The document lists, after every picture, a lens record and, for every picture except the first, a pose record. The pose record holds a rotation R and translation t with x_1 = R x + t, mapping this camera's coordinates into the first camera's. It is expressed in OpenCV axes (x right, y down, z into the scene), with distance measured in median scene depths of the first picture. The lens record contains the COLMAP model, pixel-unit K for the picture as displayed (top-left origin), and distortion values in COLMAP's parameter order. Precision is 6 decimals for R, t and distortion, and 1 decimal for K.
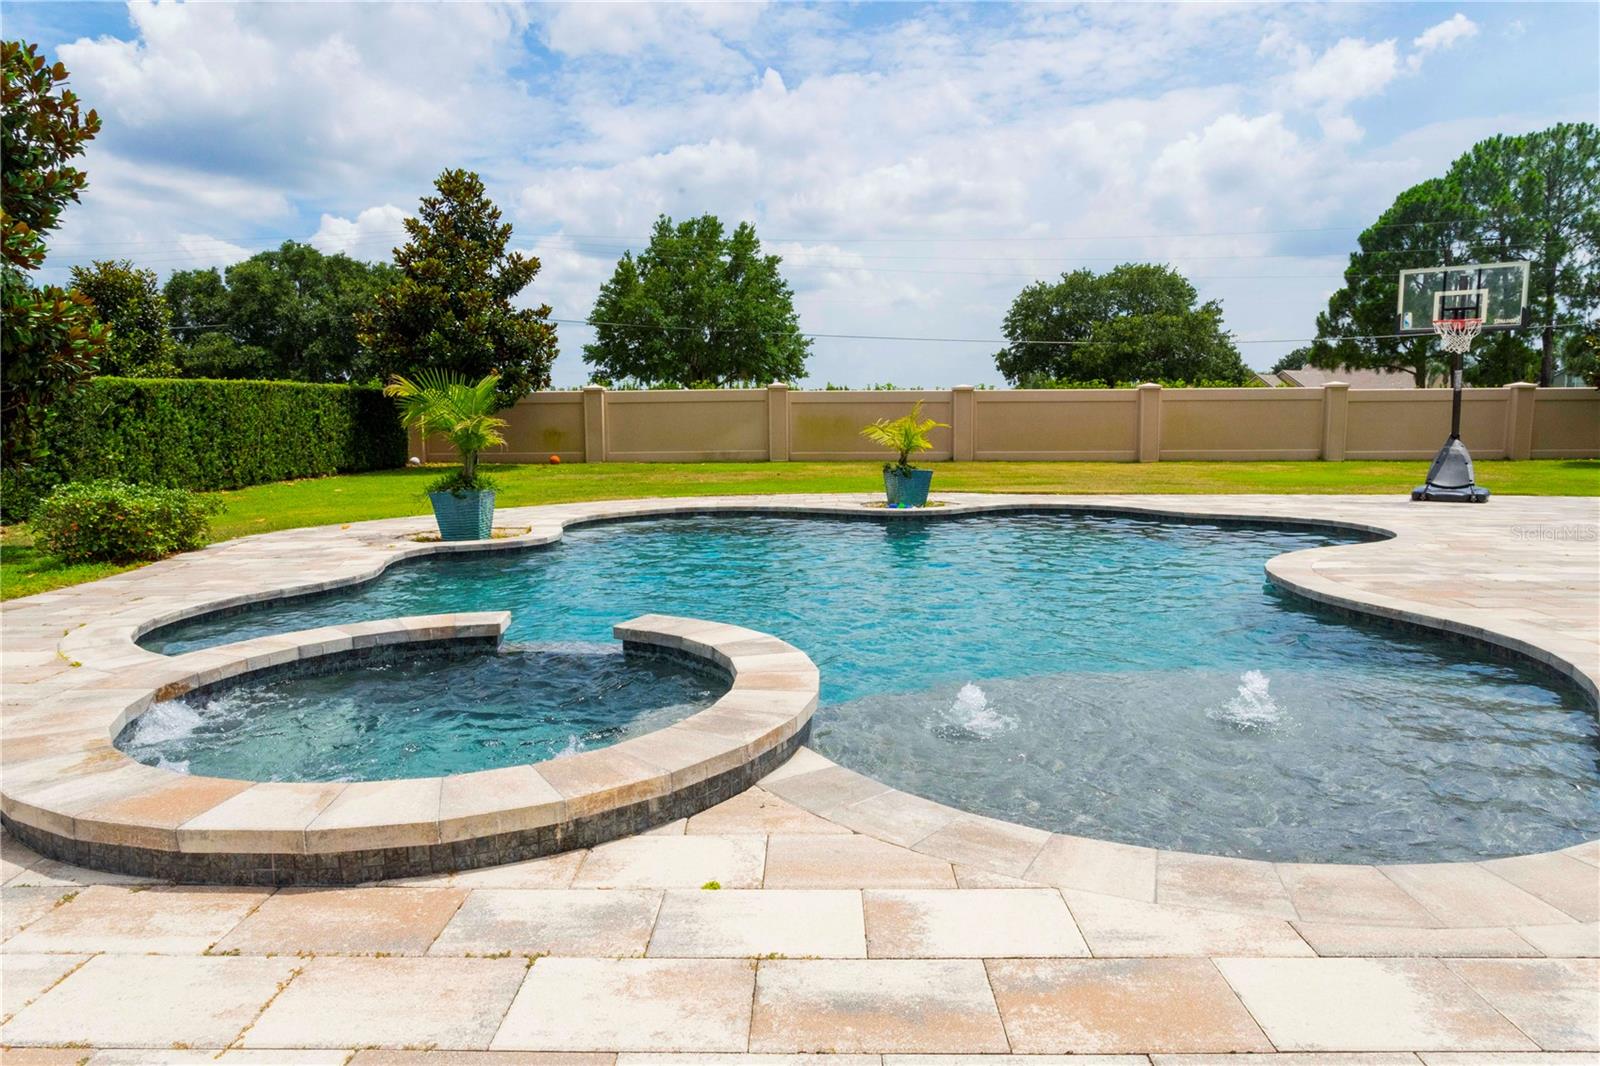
lens RADIAL K [[1026.0, 0, 800.0], [0, 1026.0, 533.0], [0, 0, 1]] dist [-0.001164, 0.003922]
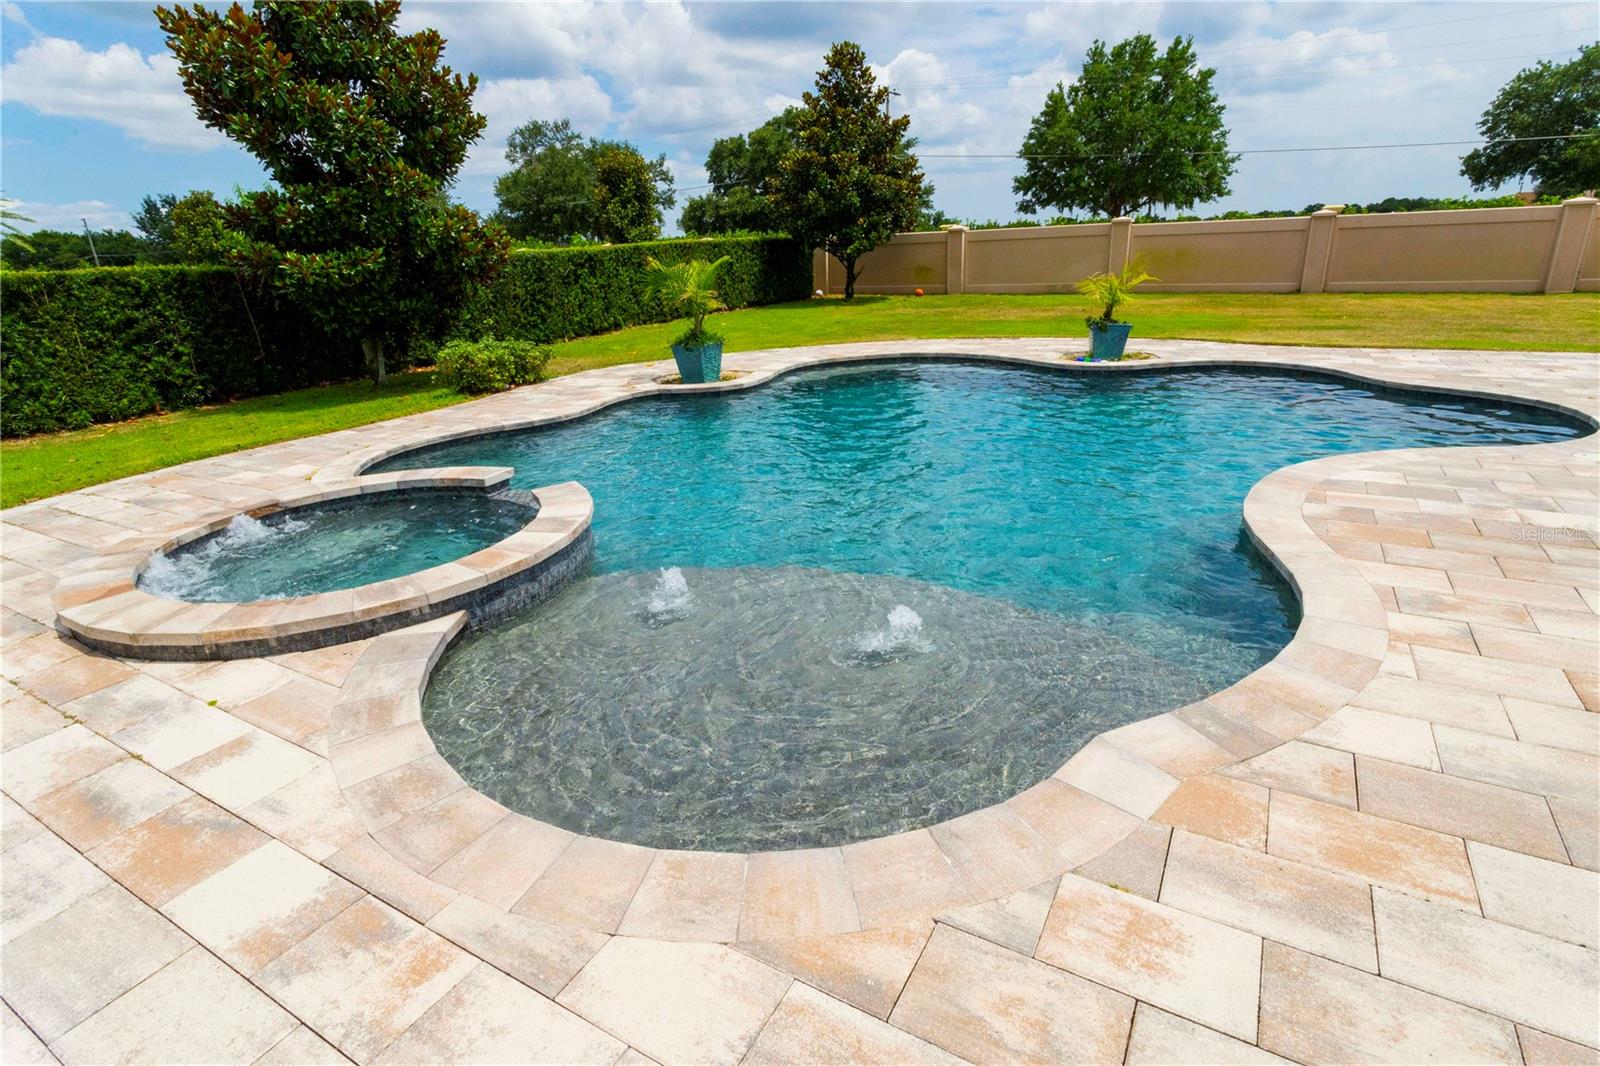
lens RADIAL K [[808.8, 0, 798.2], [0, 808.8, 551.6], [0, 0, 1]] dist [-0.017214, 0.011036]
pose [[0.870418, 0.149344, -0.469115, 0.150313], [-0.021362, 0.963439, 0.267075, -0.029906], [0.491850, -0.222446, 0.841785, 0.048075]]
